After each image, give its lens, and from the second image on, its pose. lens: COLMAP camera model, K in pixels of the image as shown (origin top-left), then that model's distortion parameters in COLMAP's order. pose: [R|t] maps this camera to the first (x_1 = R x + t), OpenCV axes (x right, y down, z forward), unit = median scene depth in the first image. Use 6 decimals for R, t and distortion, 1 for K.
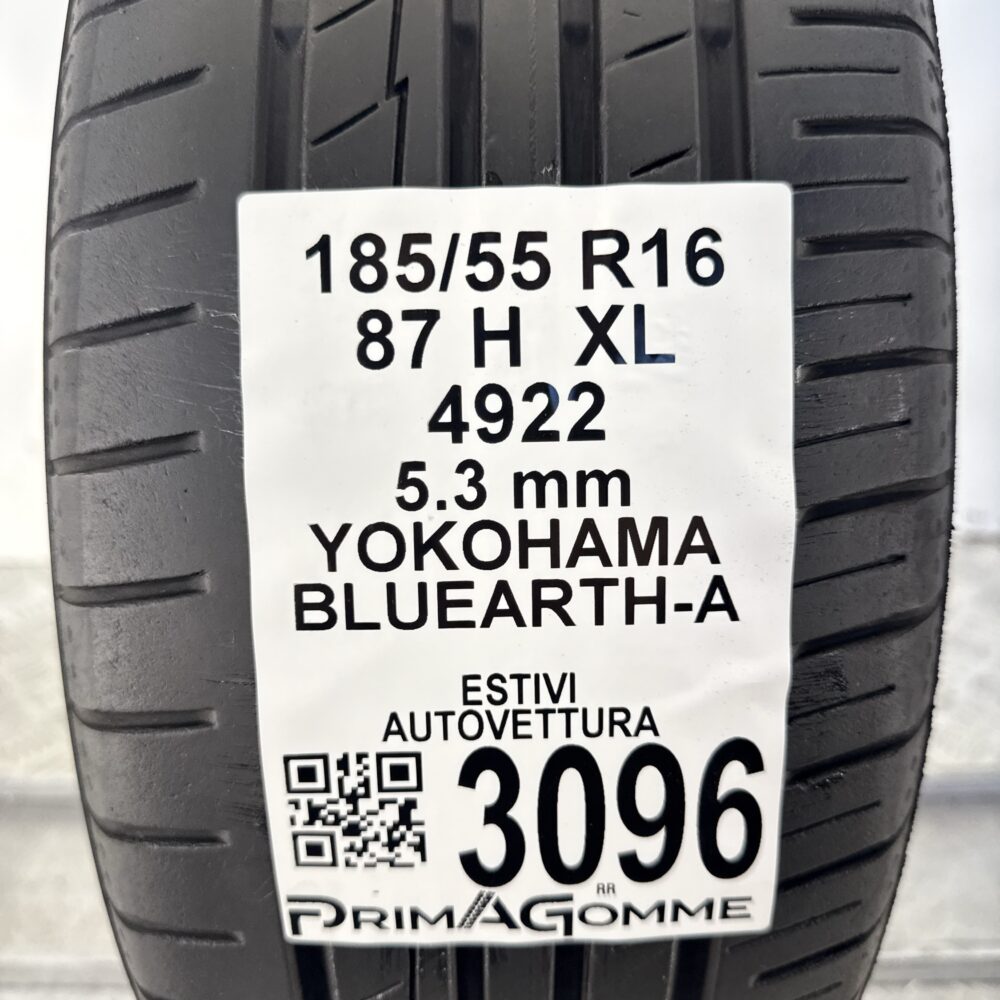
lens RADIAL K [[931.8, 0, 500.0], [0, 931.8, 500.0], [0, 0, 1]] dist [0.152576, -0.409832]
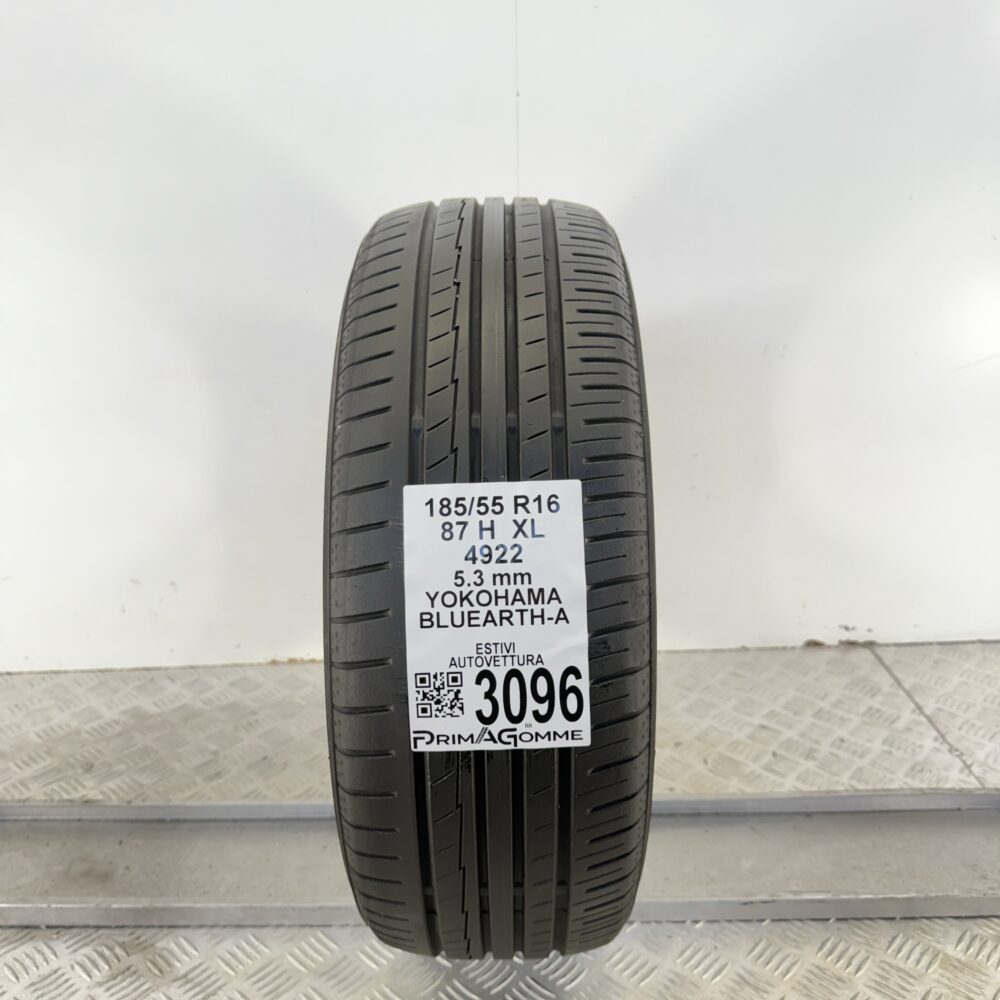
lens RADIAL K [[931.8, 0, 500.0], [0, 931.8, 500.0], [0, 0, 1]] dist [0.152576, -0.409832]
pose [[0.999898, -0.012764, -0.006376, 0.059106], [0.011639, 0.988184, -0.152831, 0.191856], [0.008252, 0.152741, 0.988232, -1.976423]]
